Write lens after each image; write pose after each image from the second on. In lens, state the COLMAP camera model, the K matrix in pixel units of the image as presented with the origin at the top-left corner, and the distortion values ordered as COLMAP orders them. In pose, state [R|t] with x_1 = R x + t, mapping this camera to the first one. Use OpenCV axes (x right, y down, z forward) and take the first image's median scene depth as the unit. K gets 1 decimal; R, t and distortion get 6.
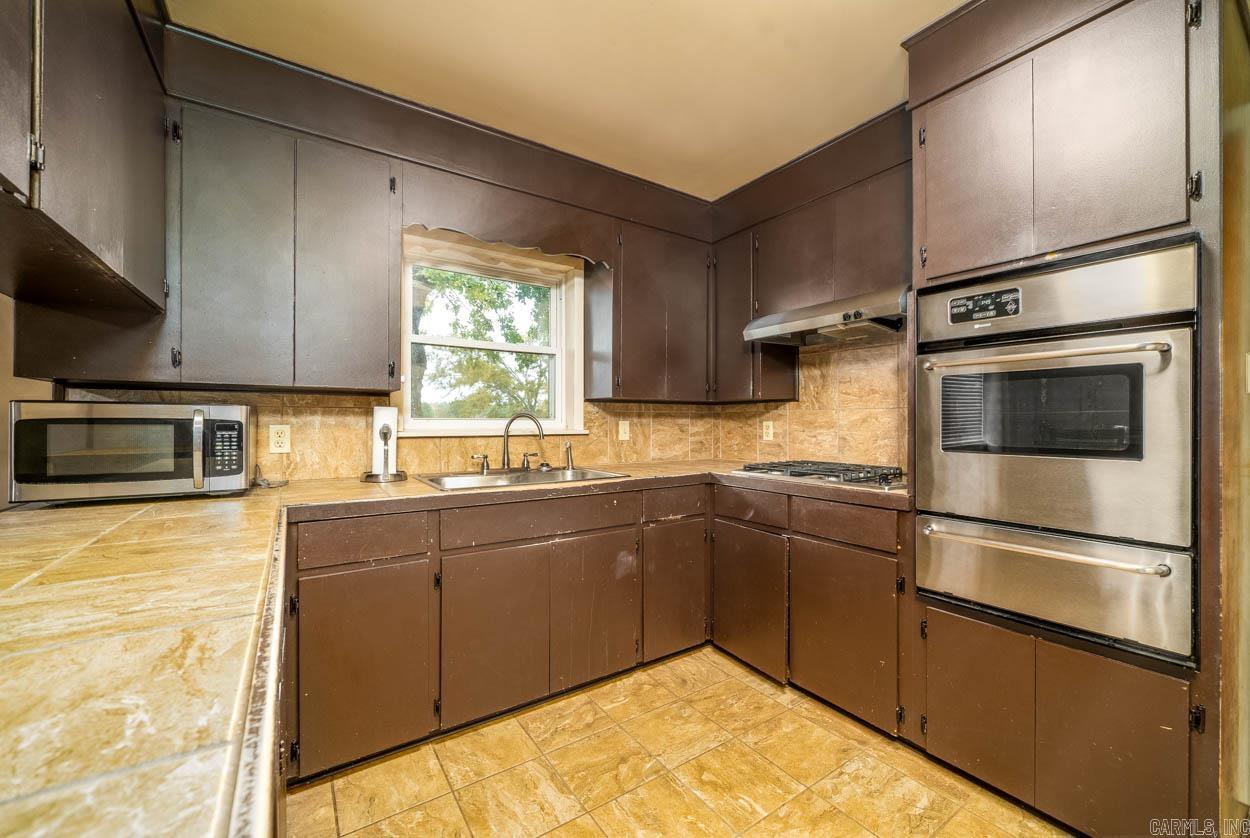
lens RADIAL K [[482.8, 0, 636.7], [0, 482.8, 407.4], [0, 0, 1]] dist [0.000702, 0.000215]
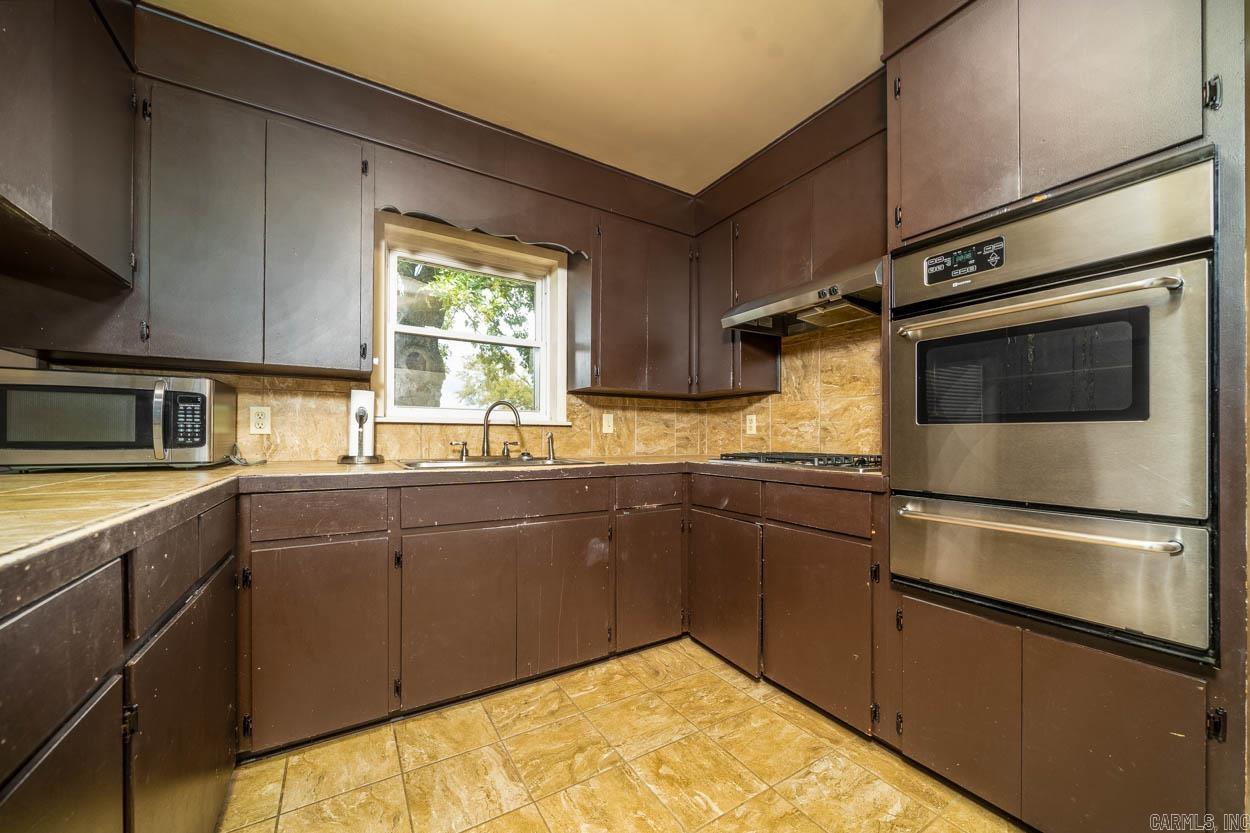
lens RADIAL K [[452.0, 0, 625.0], [0, 452.0, 416.5], [0, 0, 1]] dist [-0.001260, -0.000094]
pose [[0.998792, 0.006767, -0.048680, 0.101227], [-0.007224, 0.999931, -0.009218, 0.074979], [0.048614, 0.009559, 0.998772, 0.099305]]
